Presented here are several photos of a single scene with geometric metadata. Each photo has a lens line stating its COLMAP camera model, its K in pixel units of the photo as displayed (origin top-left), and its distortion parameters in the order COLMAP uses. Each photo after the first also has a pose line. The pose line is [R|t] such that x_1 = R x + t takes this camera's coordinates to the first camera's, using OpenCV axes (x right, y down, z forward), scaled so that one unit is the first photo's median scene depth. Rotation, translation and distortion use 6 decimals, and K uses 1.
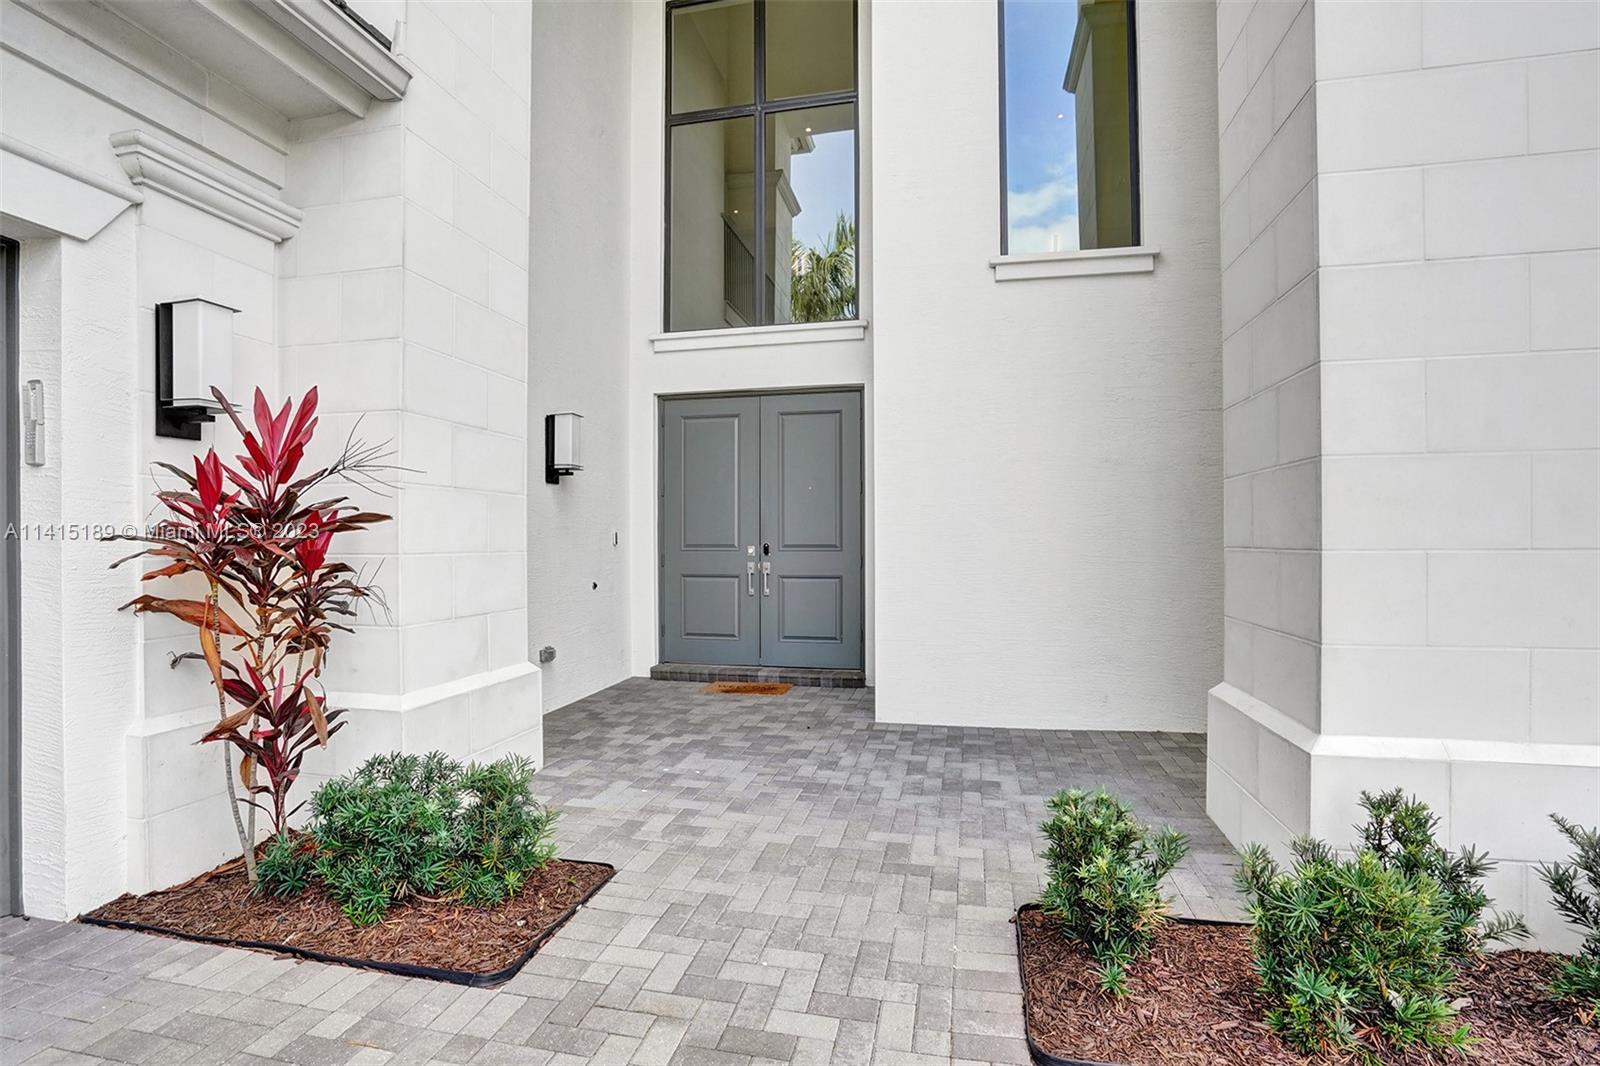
lens RADIAL K [[752.6, 0, 799.4], [0, 752.6, 544.8], [0, 0, 1]] dist [-0.029280, 0.000565]
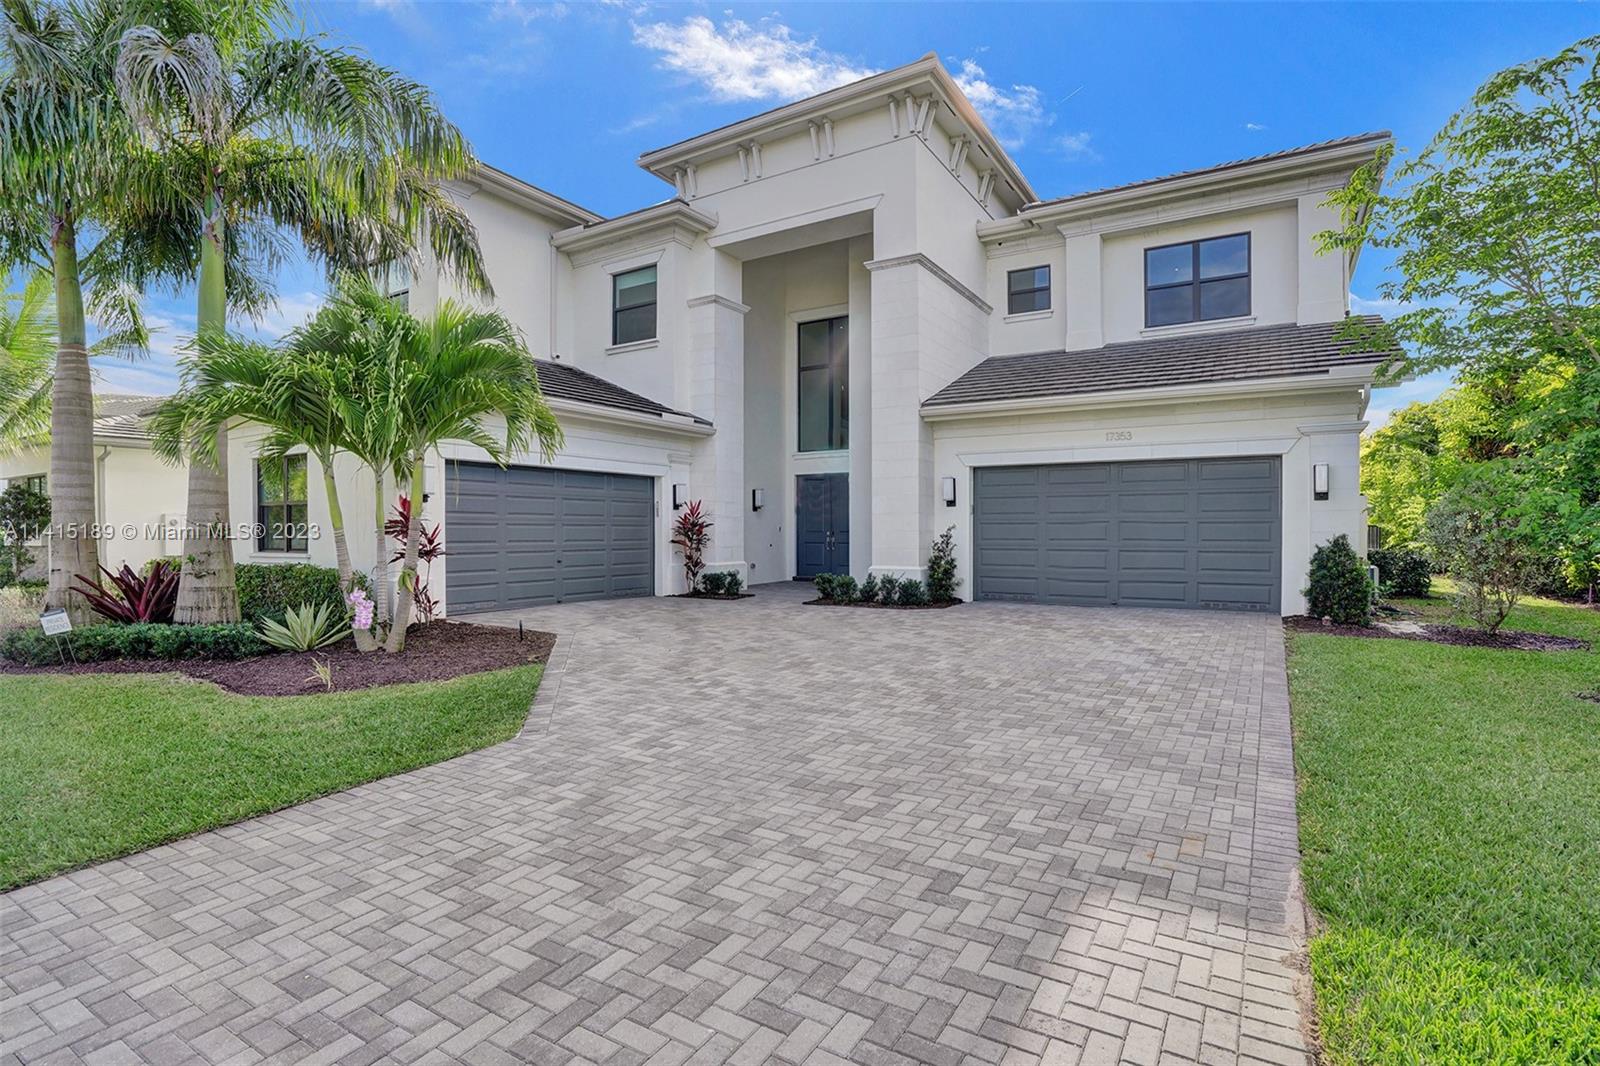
lens RADIAL K [[776.0, 0, 804.5], [0, 776.0, 538.6], [0, 0, 1]] dist [-0.032959, 0.000730]
pose [[0.946127, 0.000882, -0.323795, 1.647565], [0.000589, 0.999990, 0.004445, 0.032091], [0.323795, -0.004396, 0.946117, -3.593766]]
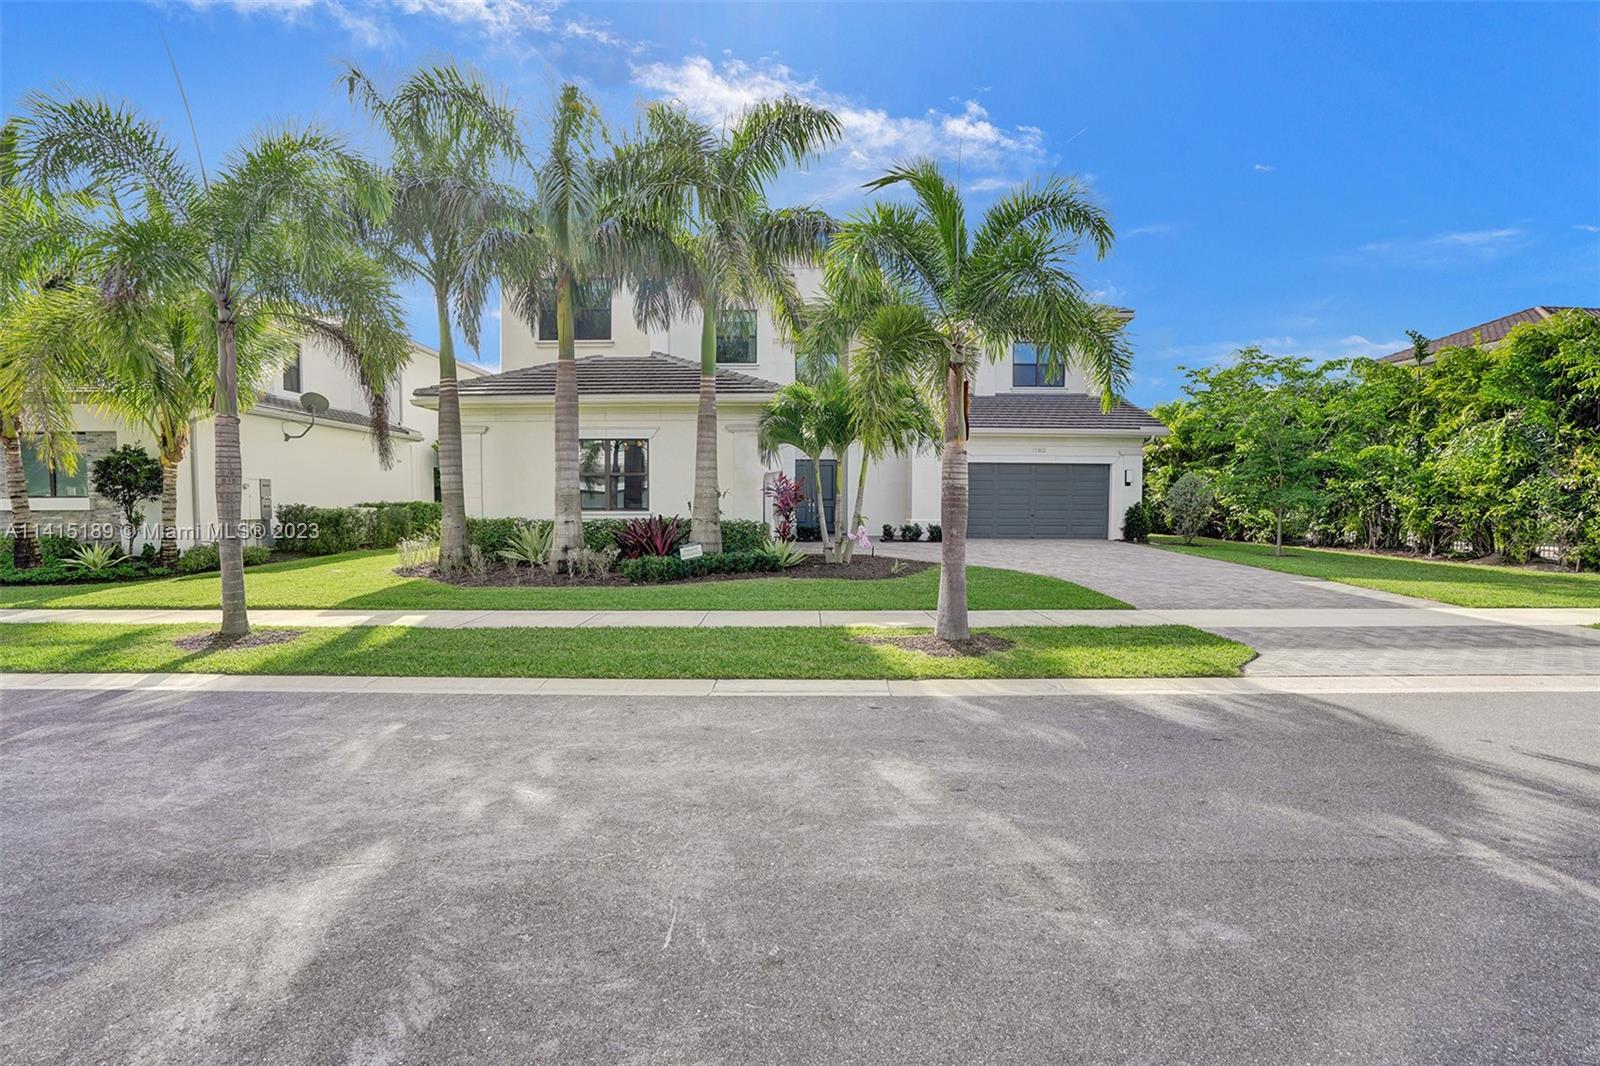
lens RADIAL K [[752.6, 0, 799.4], [0, 752.6, 544.8], [0, 0, 1]] dist [-0.029280, 0.000565]
pose [[0.979649, -0.010144, 0.200463, -1.945414], [0.001209, 0.999002, 0.044647, 0.119745], [-0.200716, -0.043496, 0.978683, -6.141326]]
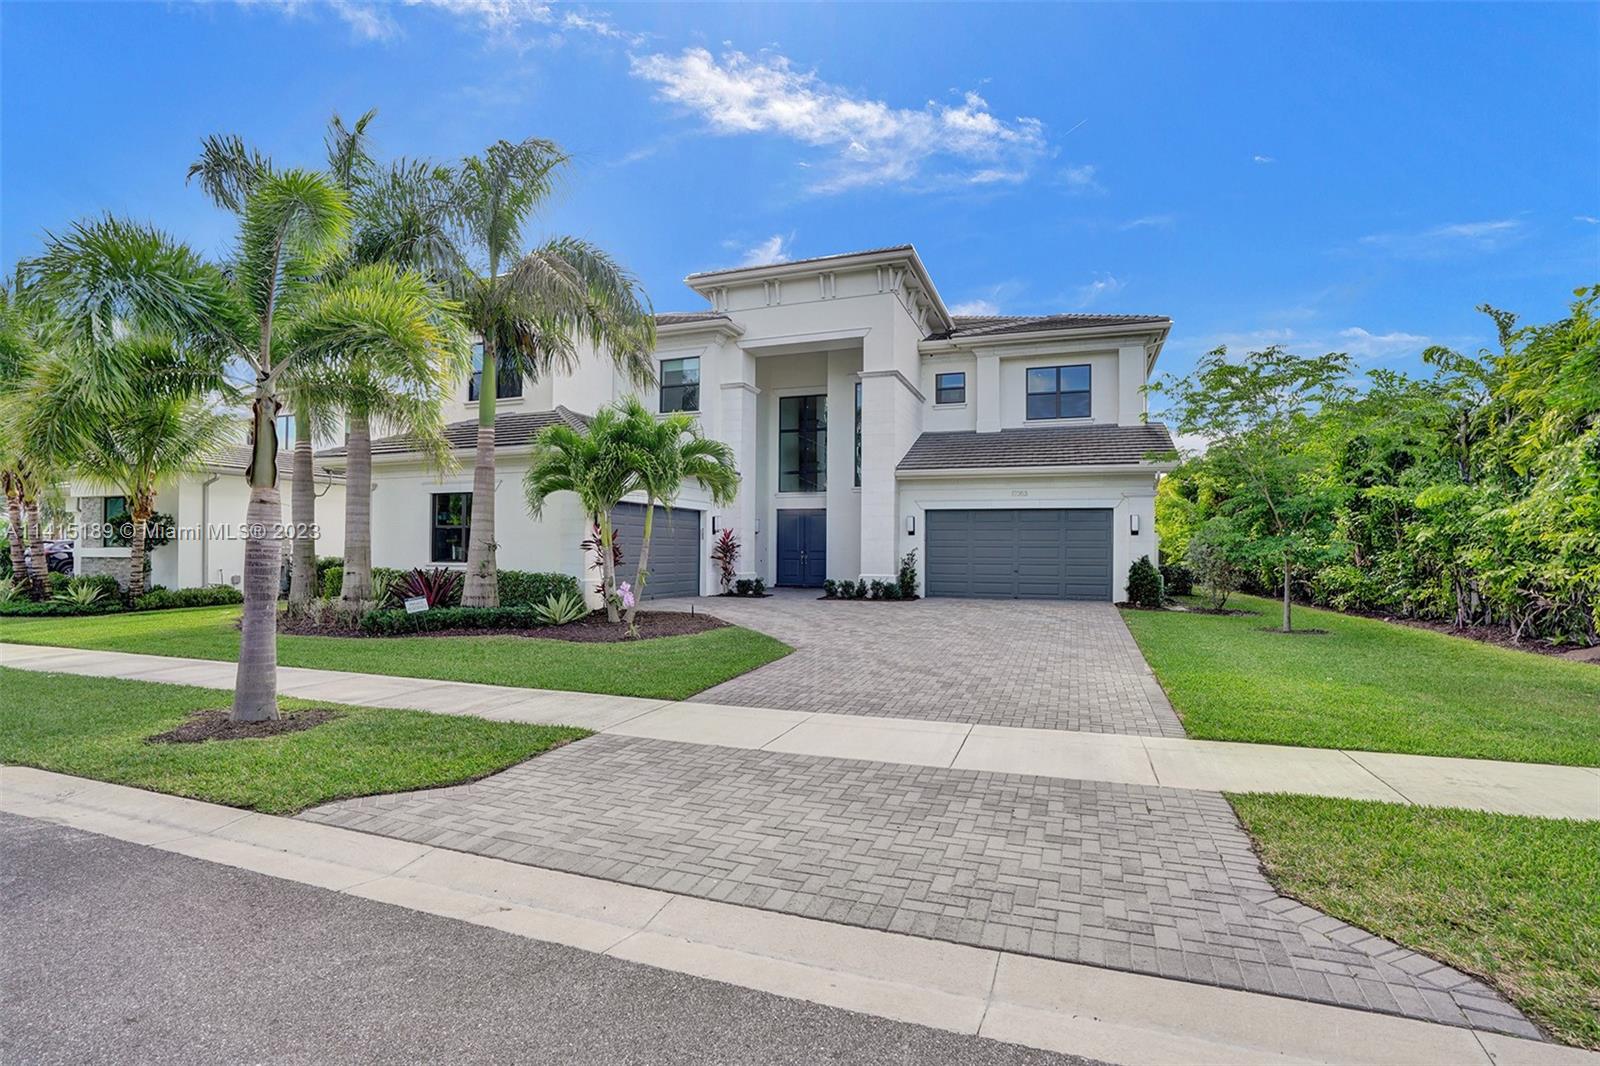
lens RADIAL K [[752.6, 0, 799.4], [0, 752.6, 544.8], [0, 0, 1]] dist [-0.029280, 0.000565]
pose [[0.991509, 0.005359, -0.129926, 0.878330], [-0.007286, 0.999870, -0.014361, 0.052630], [0.129832, 0.015186, 0.991420, -5.774100]]
